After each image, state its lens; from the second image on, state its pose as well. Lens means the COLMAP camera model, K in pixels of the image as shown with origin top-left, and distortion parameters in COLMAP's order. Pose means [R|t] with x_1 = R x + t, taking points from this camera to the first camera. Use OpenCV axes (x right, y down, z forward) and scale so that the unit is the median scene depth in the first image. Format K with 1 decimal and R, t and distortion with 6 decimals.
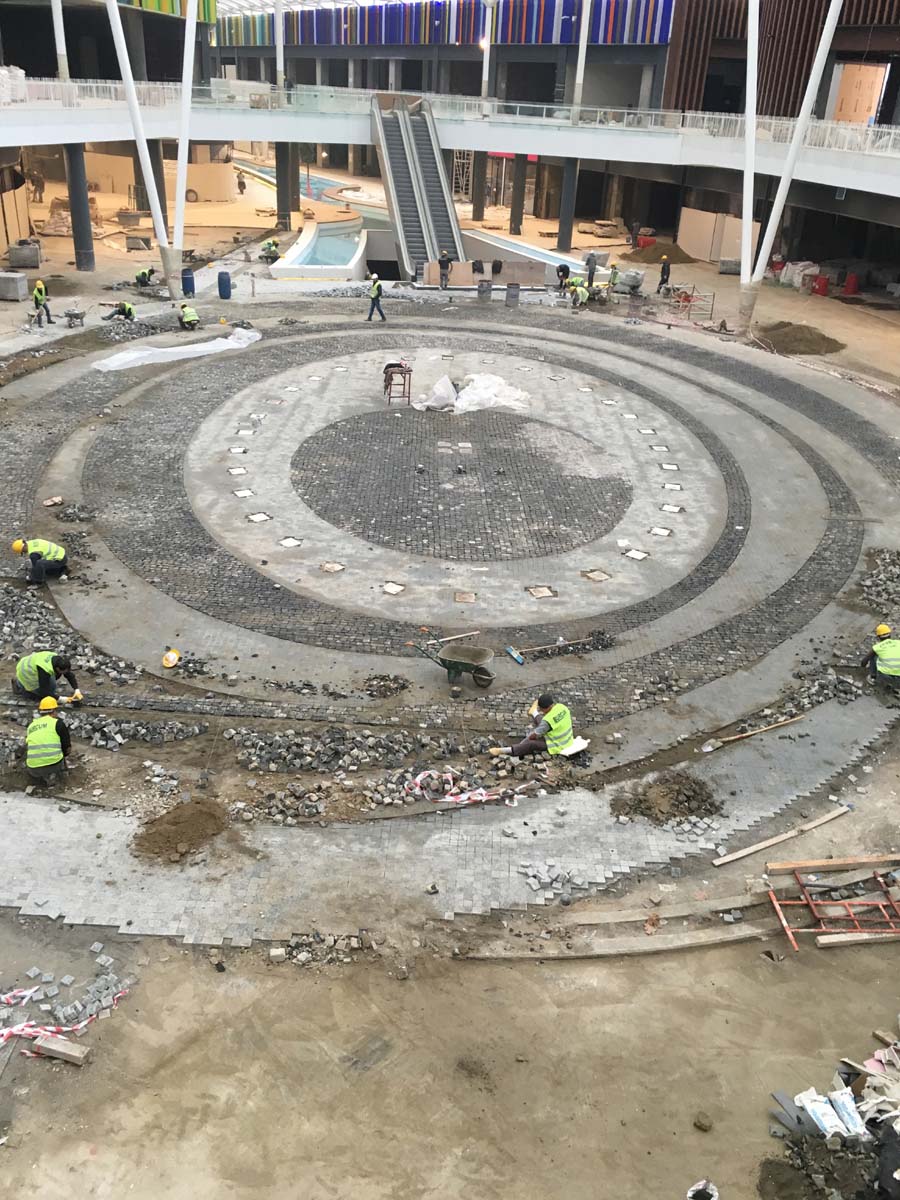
lens RADIAL K [[1010.2, 0, 452.4], [0, 1010.2, 597.5], [0, 0, 1]] dist [0.028164, -0.001711]
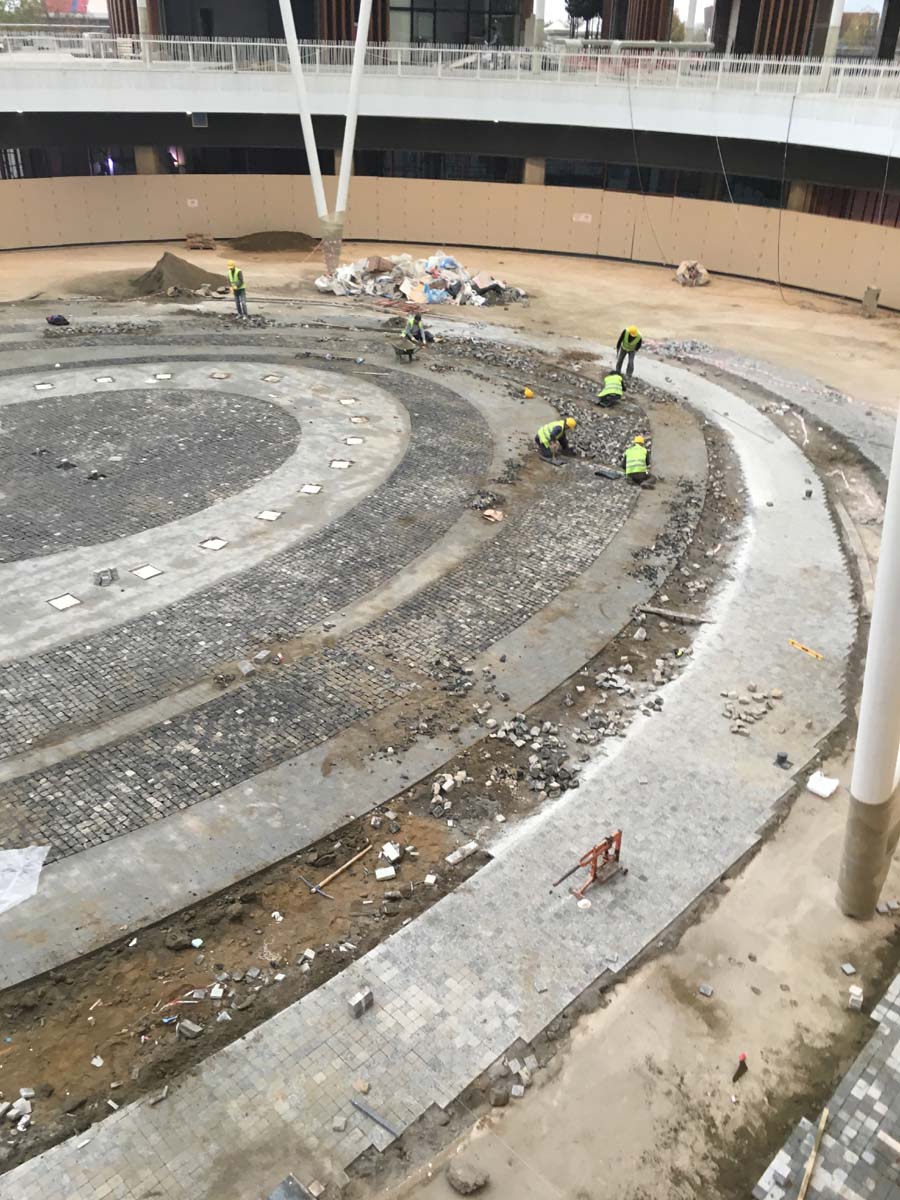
lens RADIAL K [[1010.2, 0, 451.5], [0, 1010.2, 601.9], [0, 0, 1]] dist [0.028164, -0.001711]
pose [[-0.749677, -0.387007, 0.536852, -0.878863], [0.230852, 0.607321, 0.760177, -0.746488], [-0.620235, 0.693821, -0.365953, 1.396939]]
